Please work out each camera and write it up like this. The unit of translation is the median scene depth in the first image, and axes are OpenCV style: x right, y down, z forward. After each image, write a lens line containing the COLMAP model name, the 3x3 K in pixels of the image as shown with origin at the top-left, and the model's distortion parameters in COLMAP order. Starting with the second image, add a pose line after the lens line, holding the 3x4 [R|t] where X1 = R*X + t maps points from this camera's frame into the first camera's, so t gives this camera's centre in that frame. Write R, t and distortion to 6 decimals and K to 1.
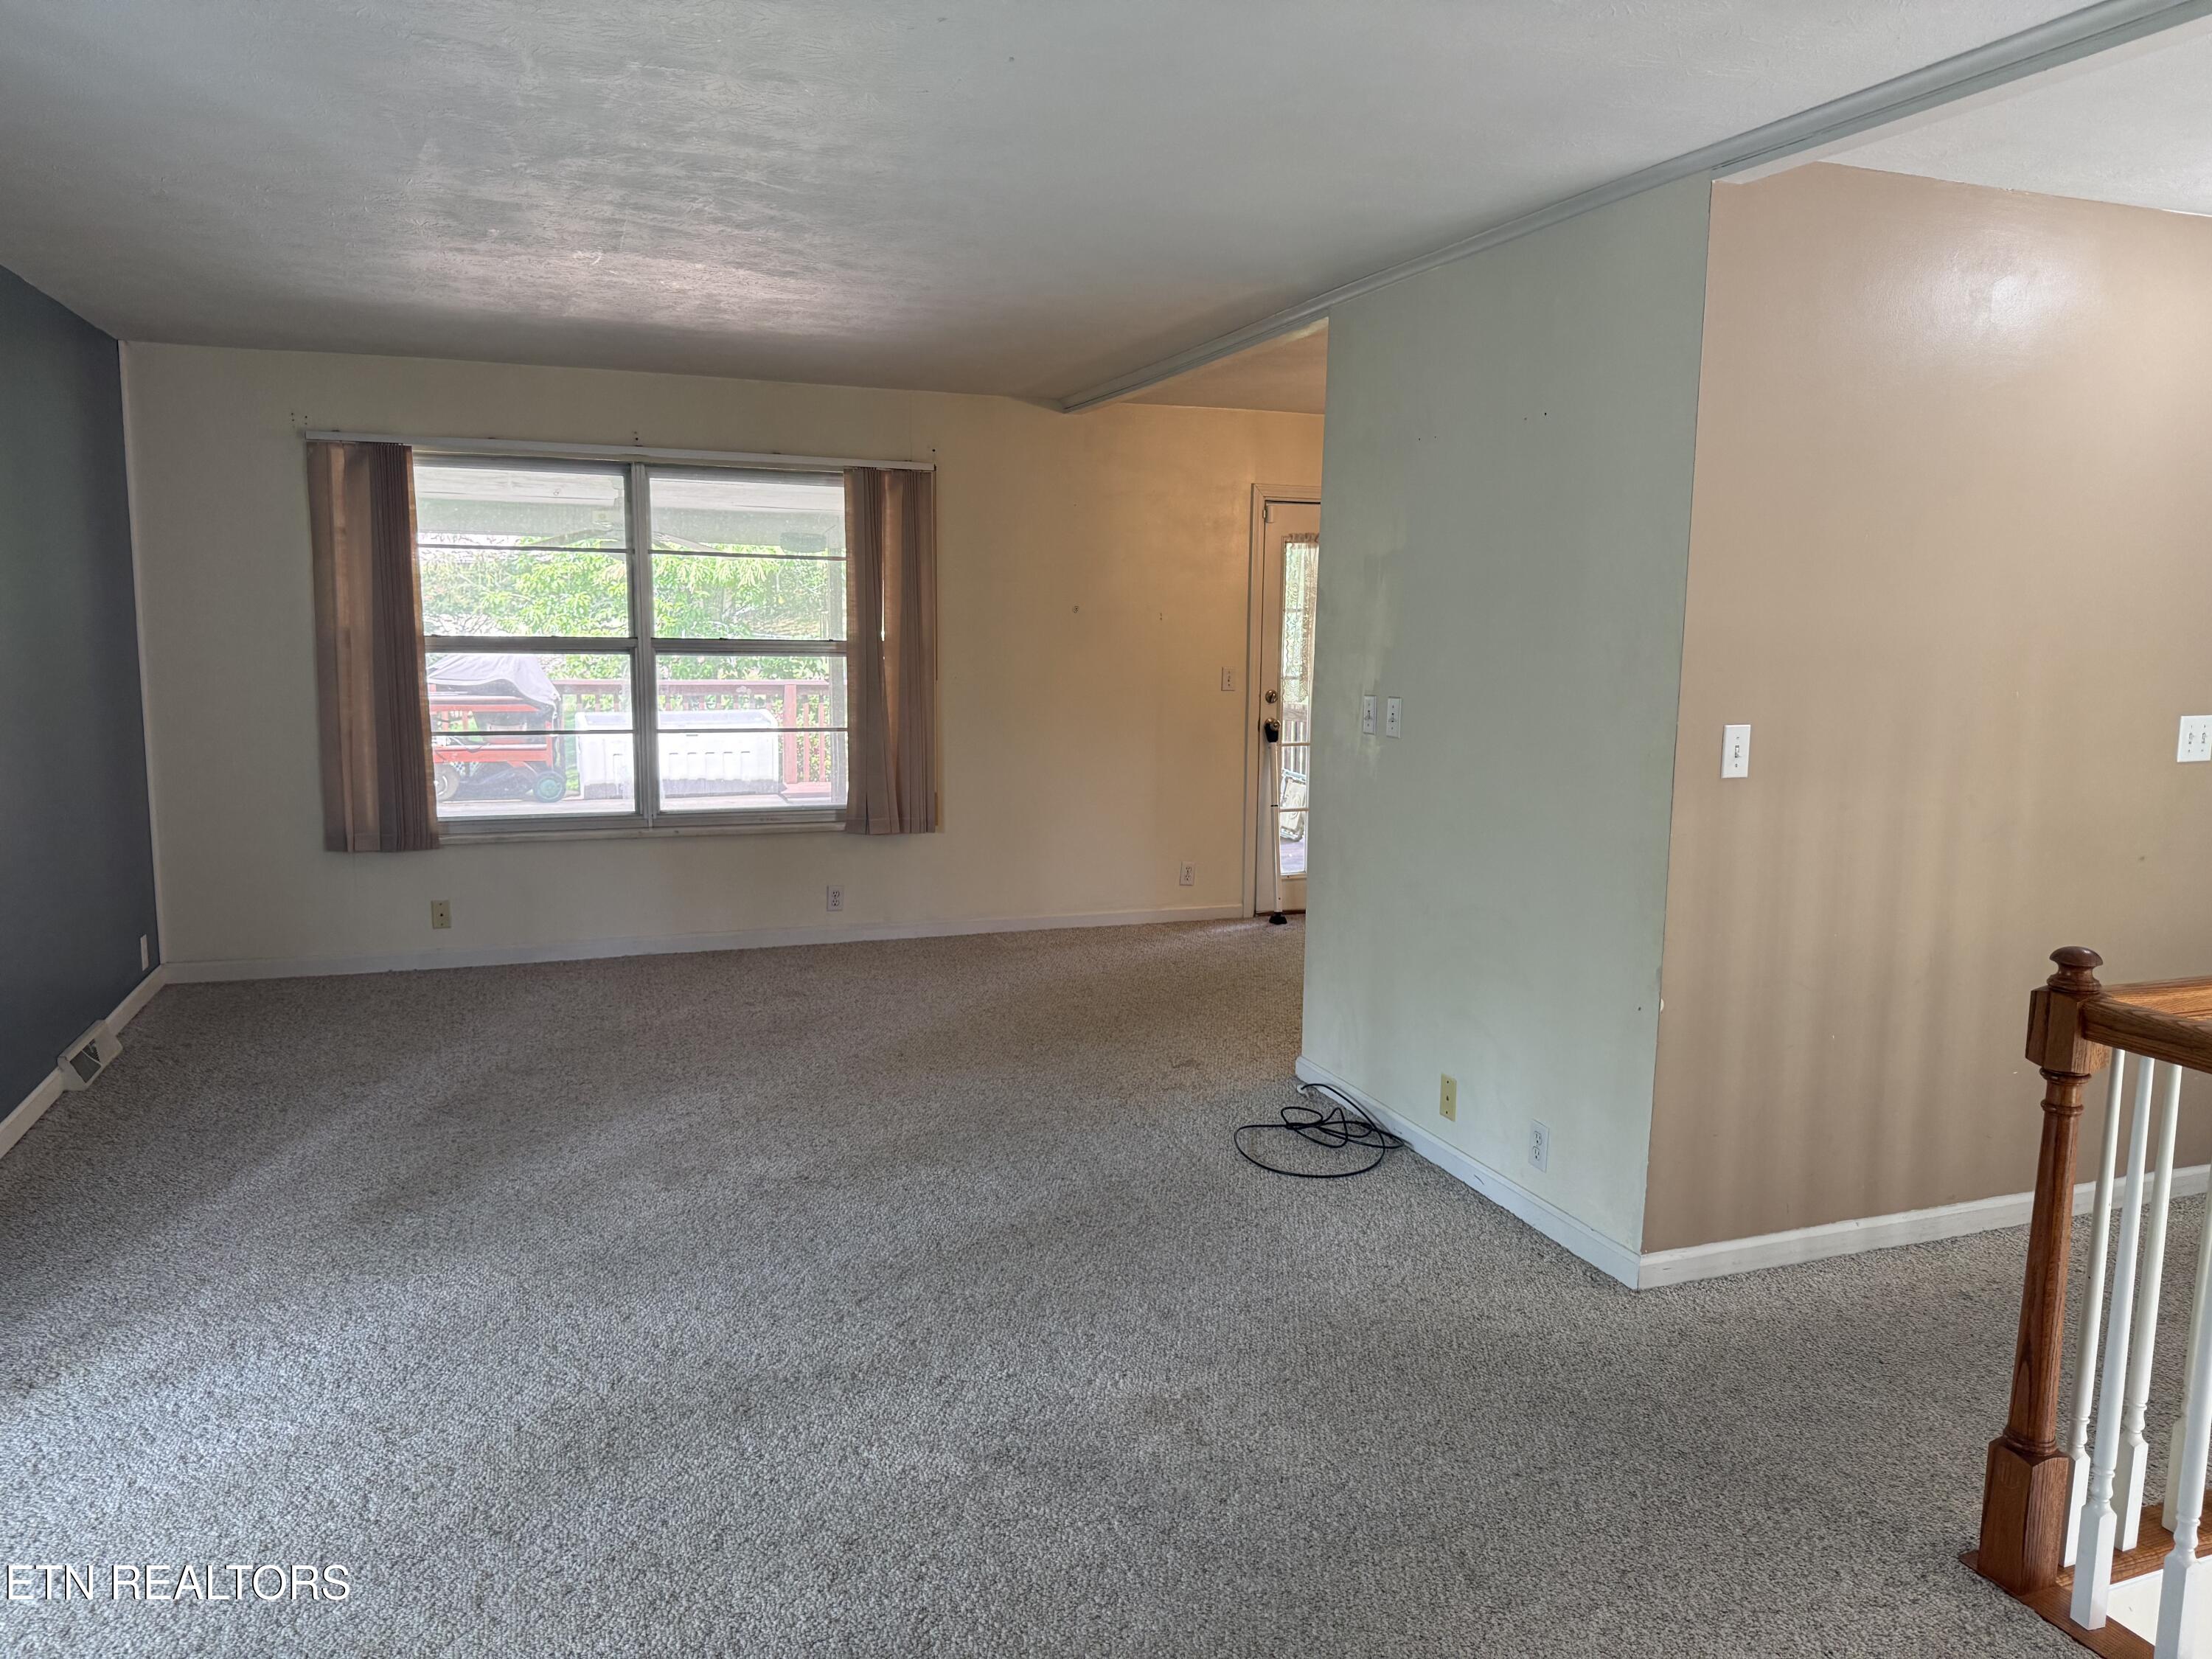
lens RADIAL K [[1532.7, 0, 1097.3], [0, 1532.7, 822.7], [0, 0, 1]] dist [0.131911, -0.248368]
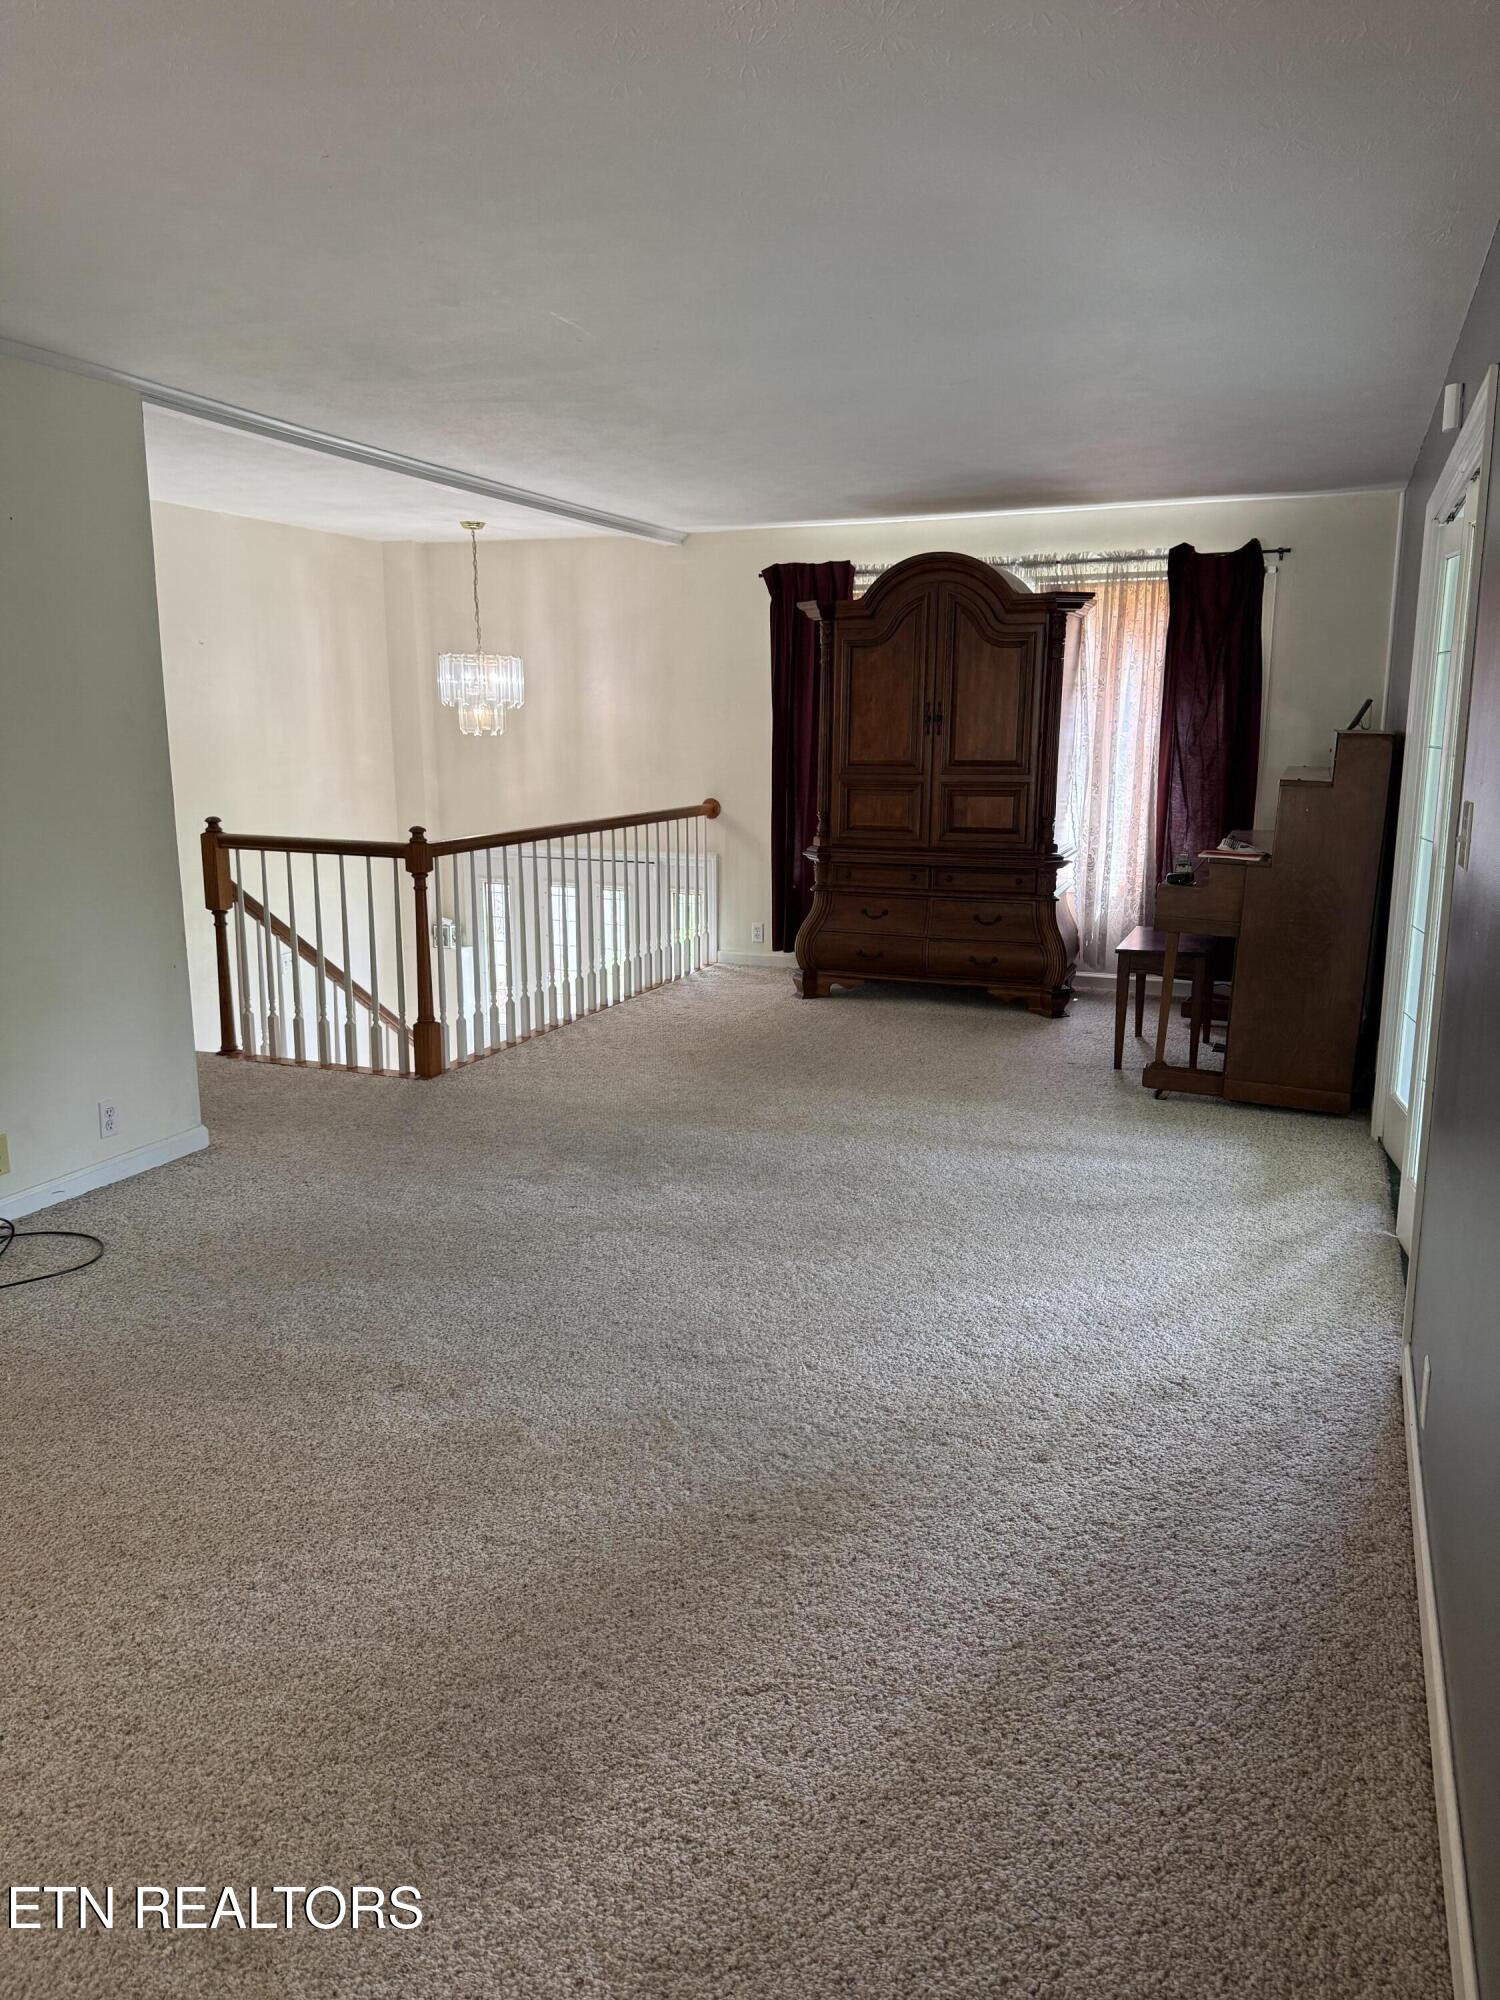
lens RADIAL K [[1385.8, 0, 754.4], [0, 1385.8, 976.5], [0, 0, 1]] dist [0.131911, -0.248368]
pose [[-0.745916, -0.137666, 0.651657, -0.519501], [0.081724, 0.952095, 0.294680, -0.122115], [-0.661007, 0.273063, -0.698932, 0.883112]]
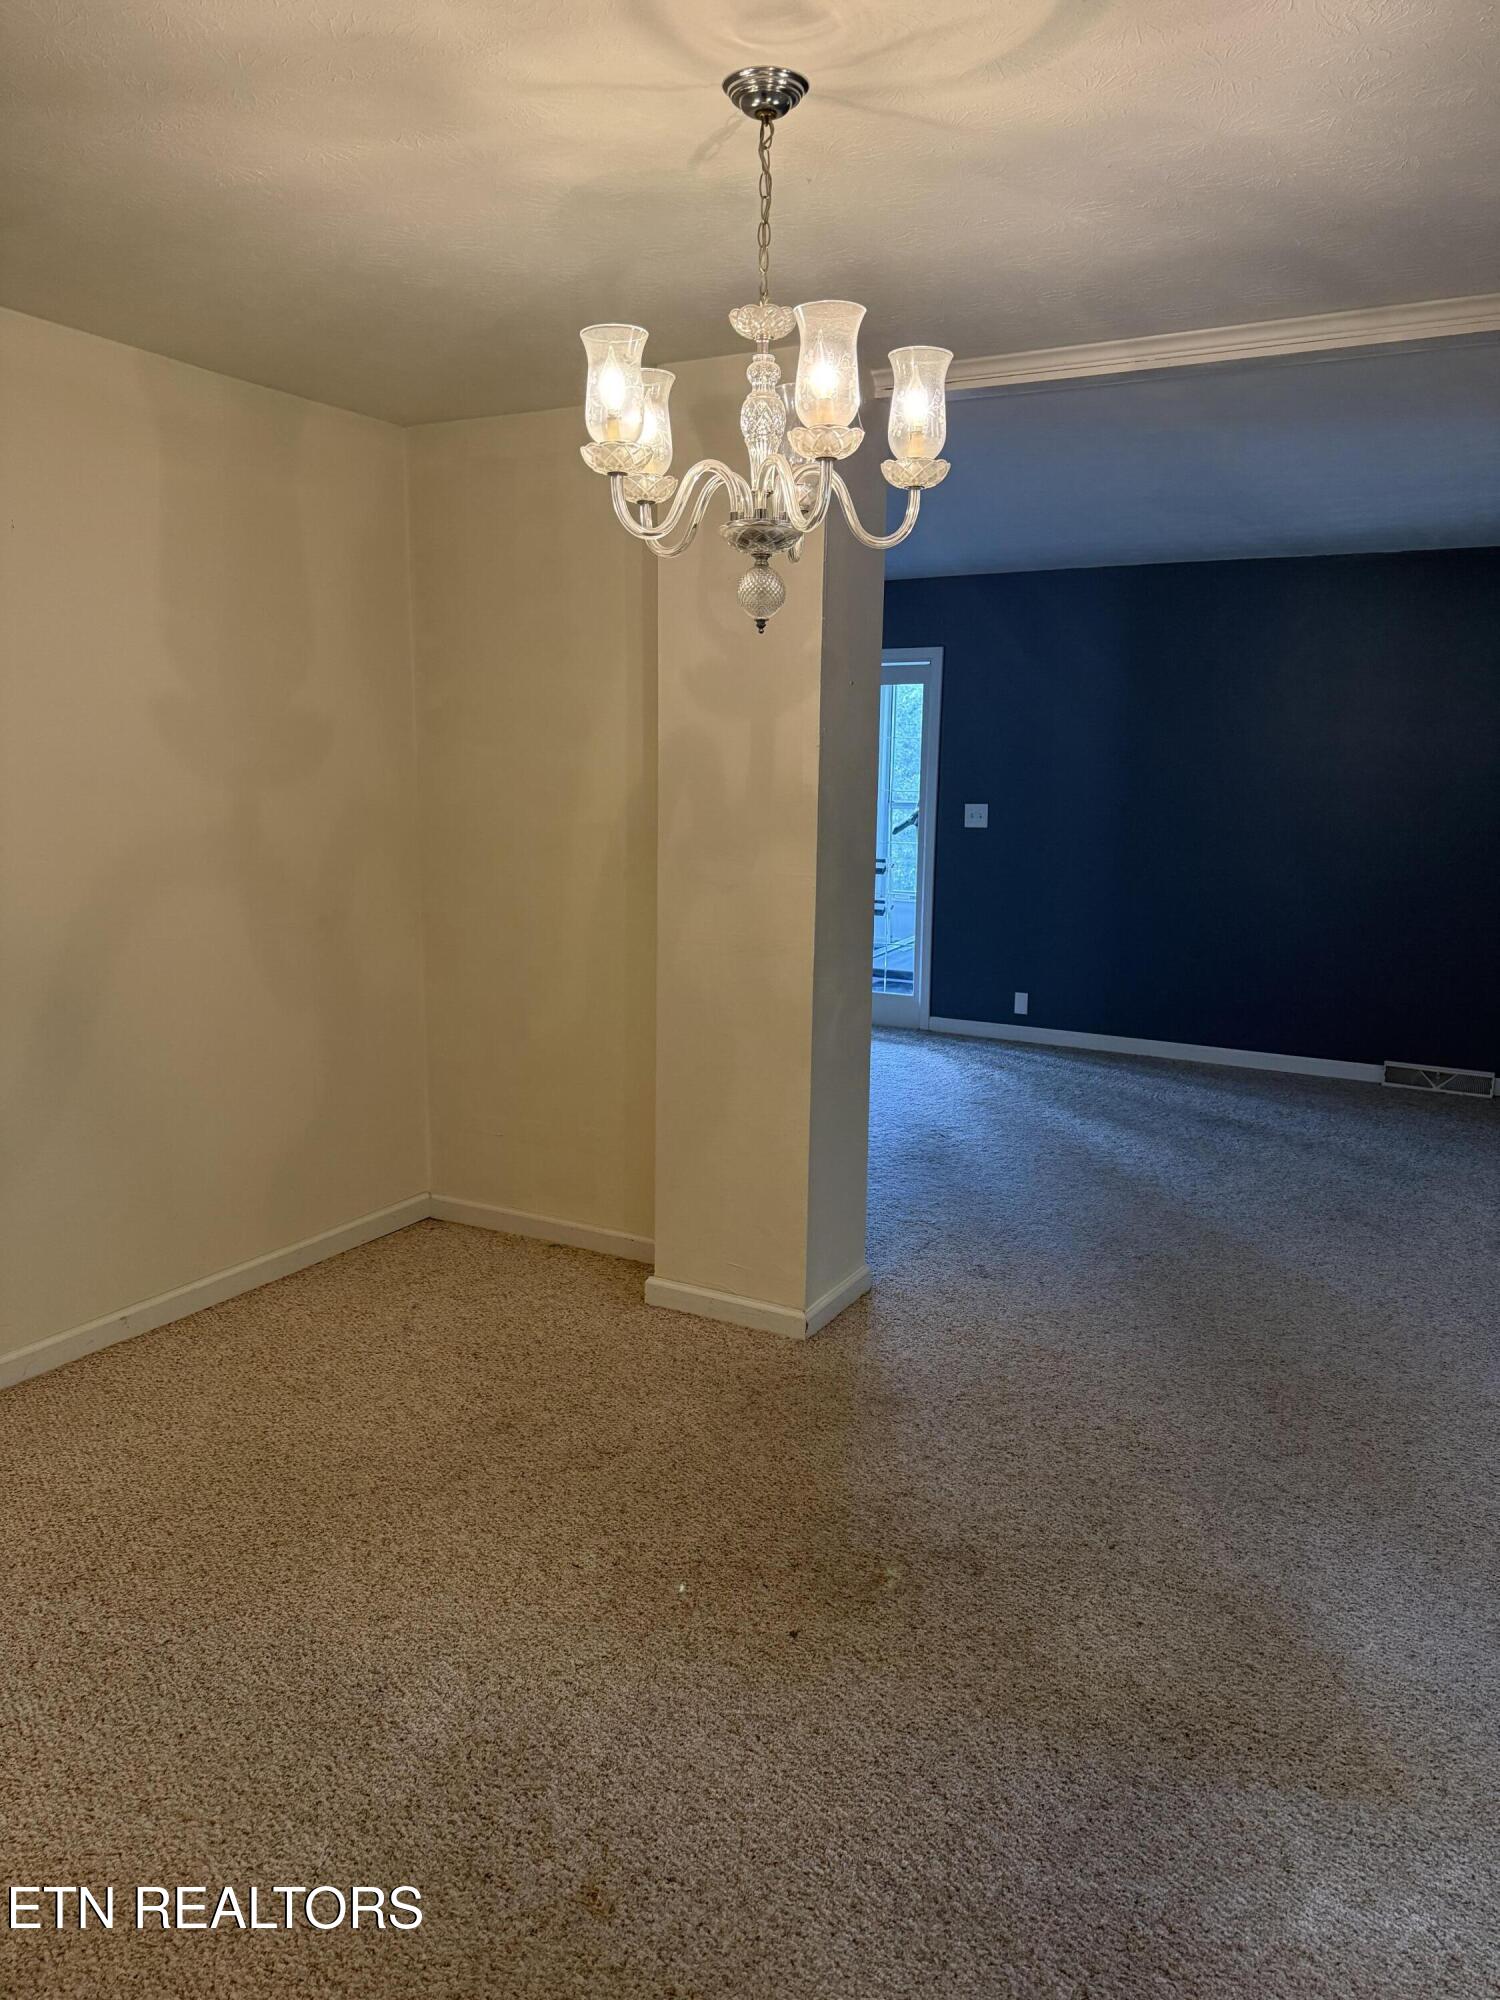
lens RADIAL K [[1385.8, 0, 754.4], [0, 1385.8, 976.5], [0, 0, 1]] dist [0.131911, -0.248368]
pose [[-0.743553, 0.083663, -0.663422, 0.565130], [-0.112941, 0.962174, 0.247921, -0.161895], [0.659070, 0.259270, -0.705979, 1.190191]]
